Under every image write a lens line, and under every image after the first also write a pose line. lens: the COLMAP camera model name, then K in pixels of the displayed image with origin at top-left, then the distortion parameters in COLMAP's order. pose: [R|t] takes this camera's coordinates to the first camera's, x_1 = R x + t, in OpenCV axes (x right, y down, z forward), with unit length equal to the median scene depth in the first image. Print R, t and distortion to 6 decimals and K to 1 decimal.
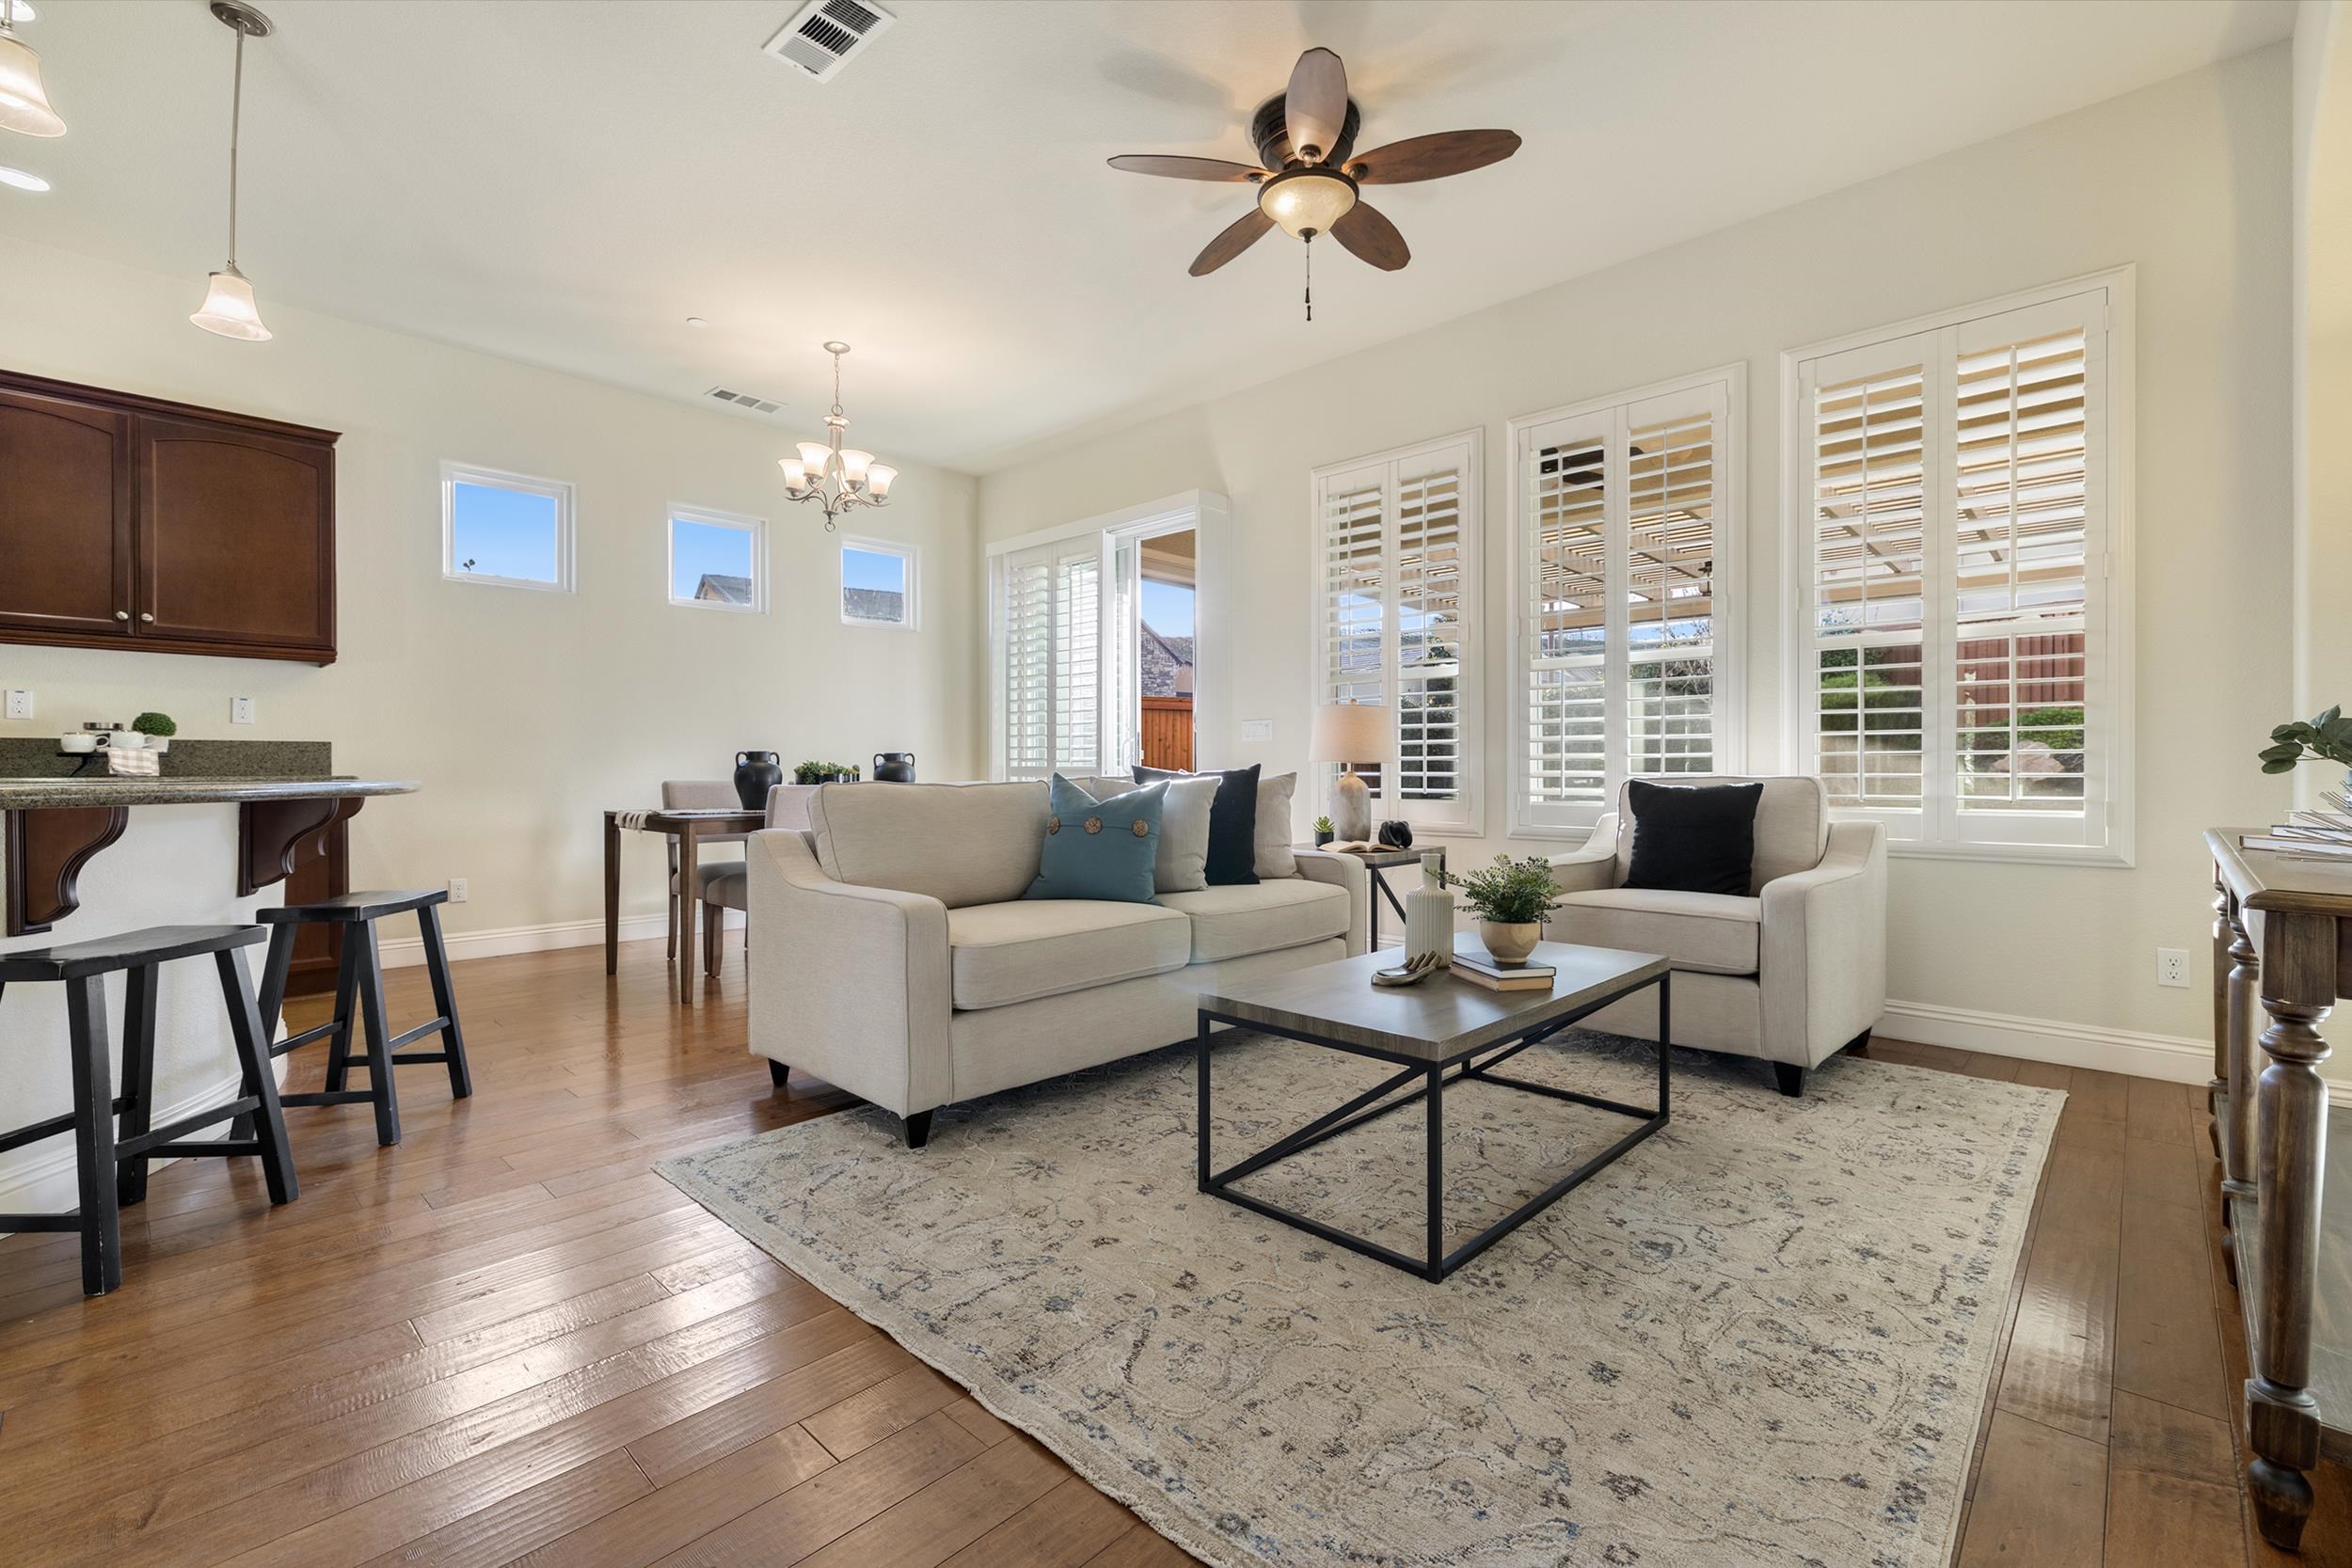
lens RADIAL K [[1022.7, 0, 1169.1], [0, 1022.7, 764.6], [0, 0, 1]] dist [-0.001099, 0.000528]
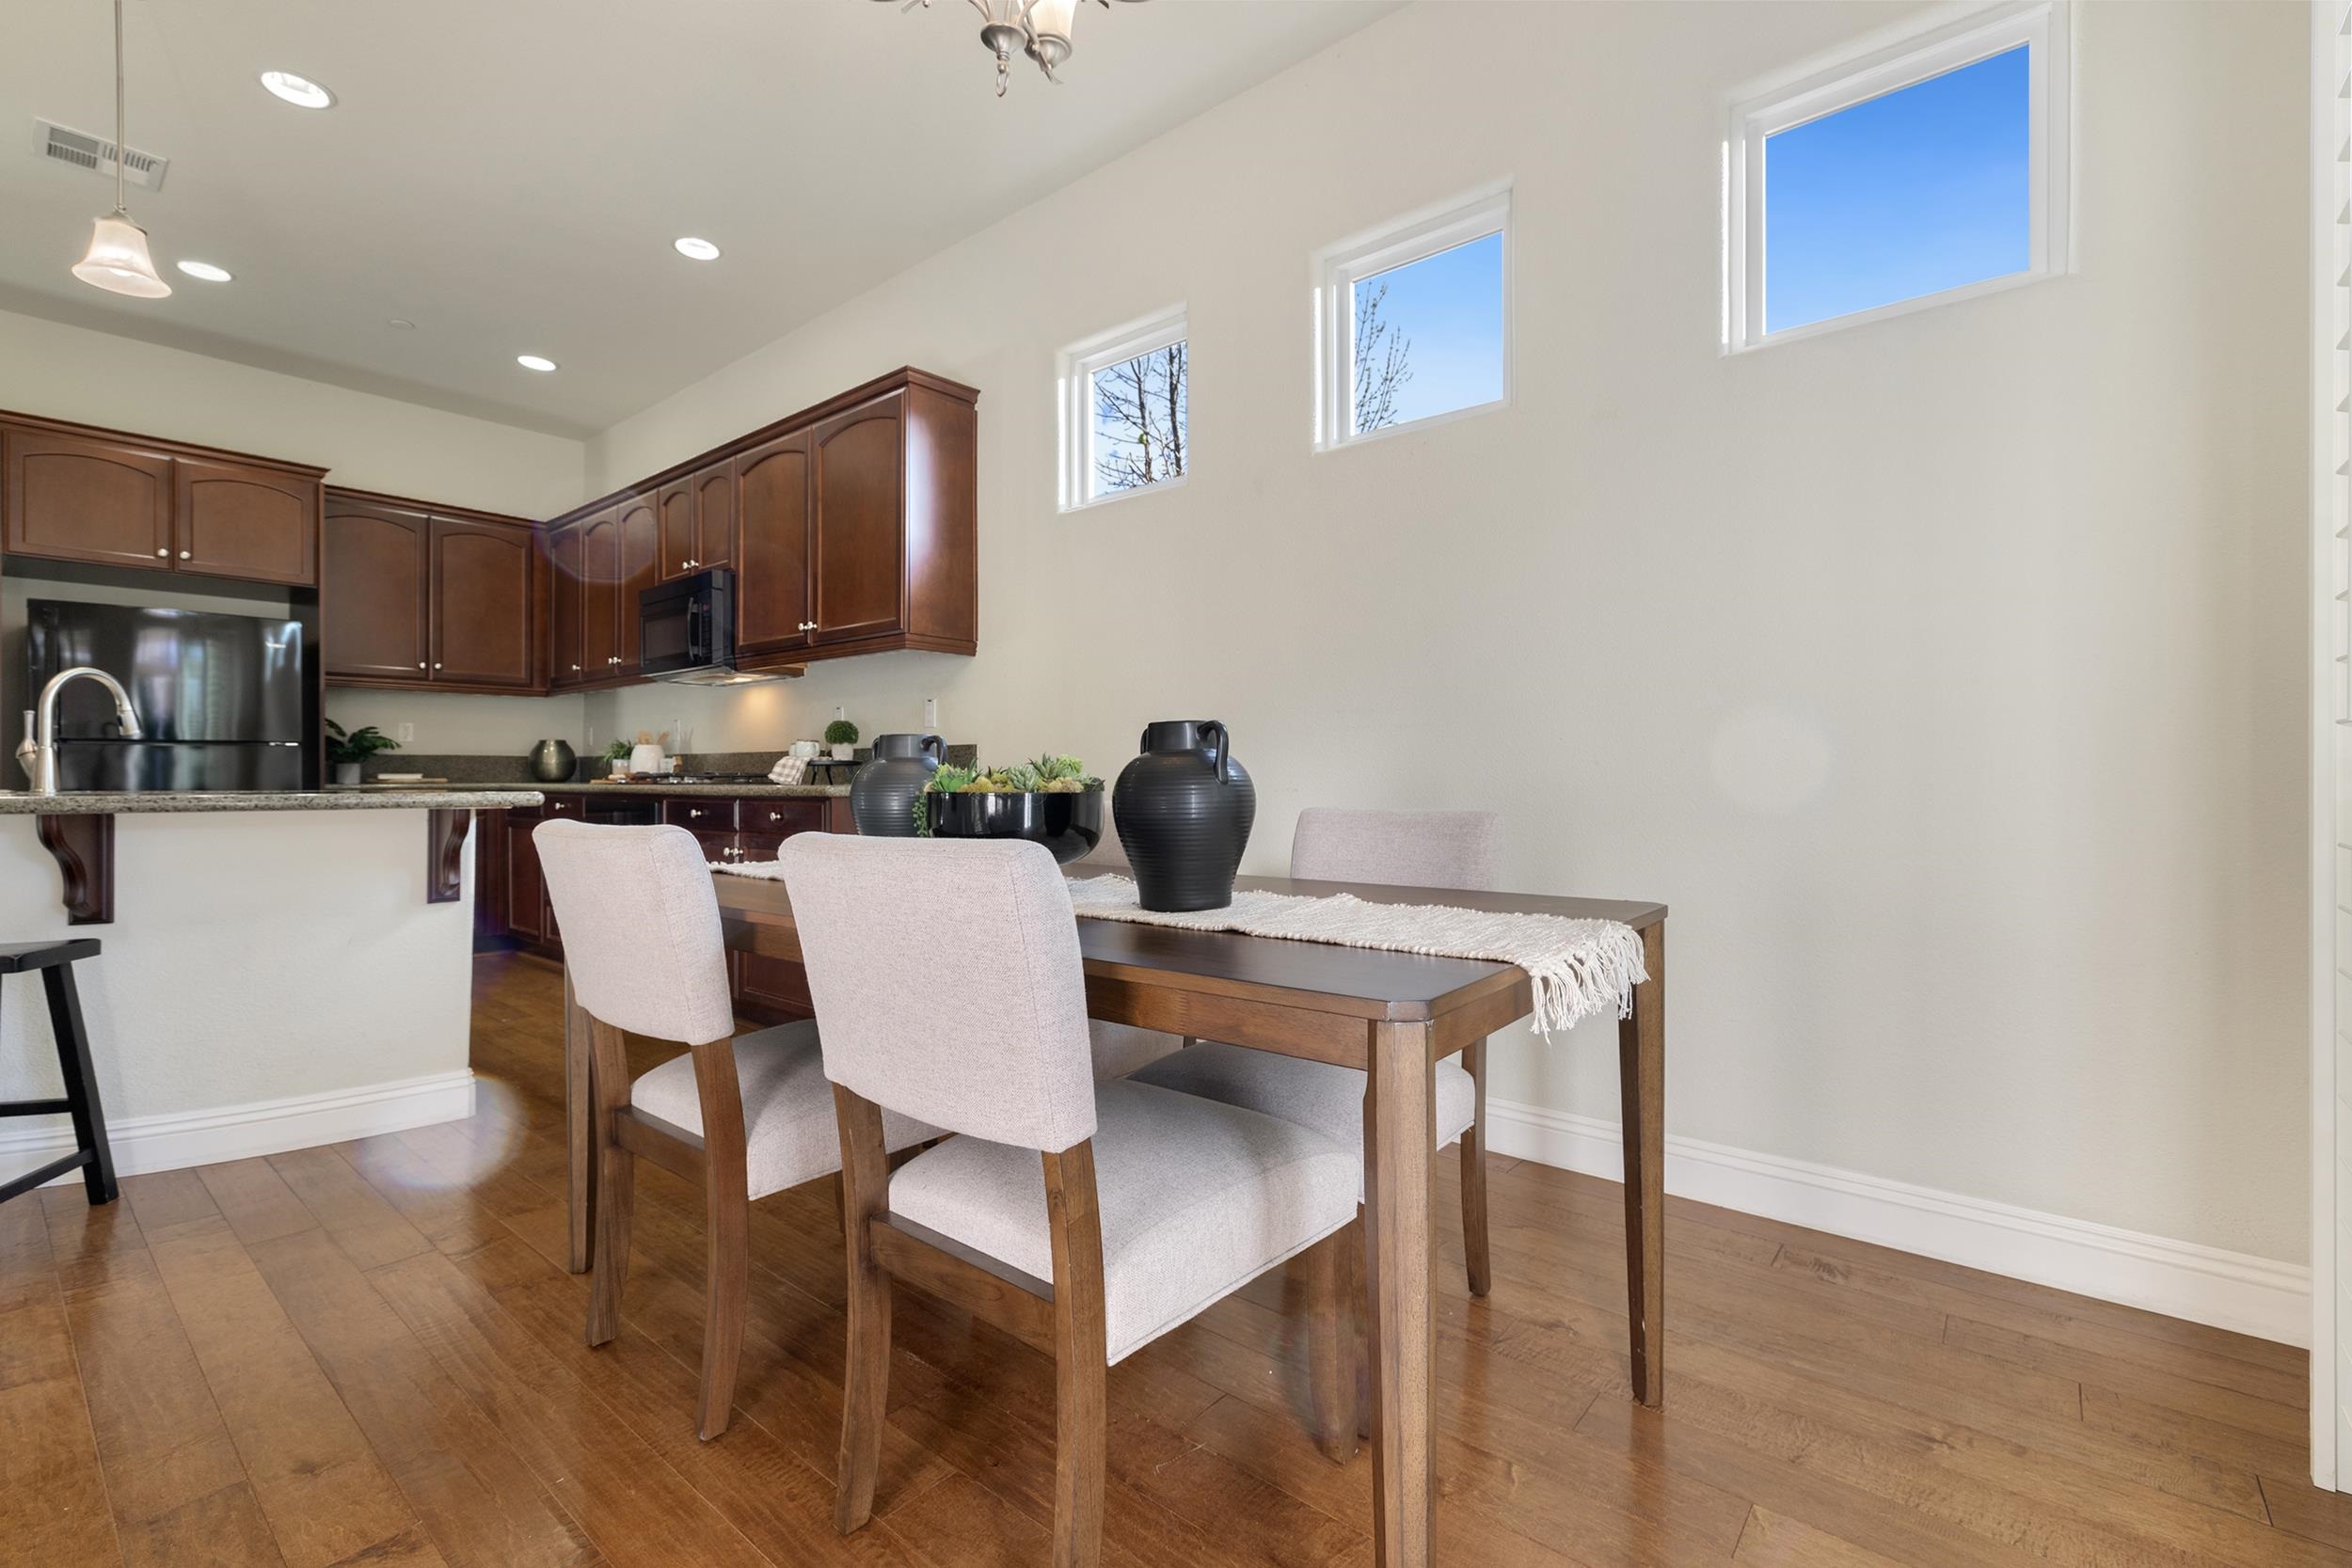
lens RADIAL K [[1030.7, 0, 1182.3], [0, 1030.7, 776.8], [0, 0, 1]] dist [0.001675, 0.000457]
pose [[0.063945, 0.000949, -0.997953, 0.032971], [0.005179, 0.999986, 0.001283, 0.005097], [0.997940, -0.005251, 0.063939, 1.488670]]
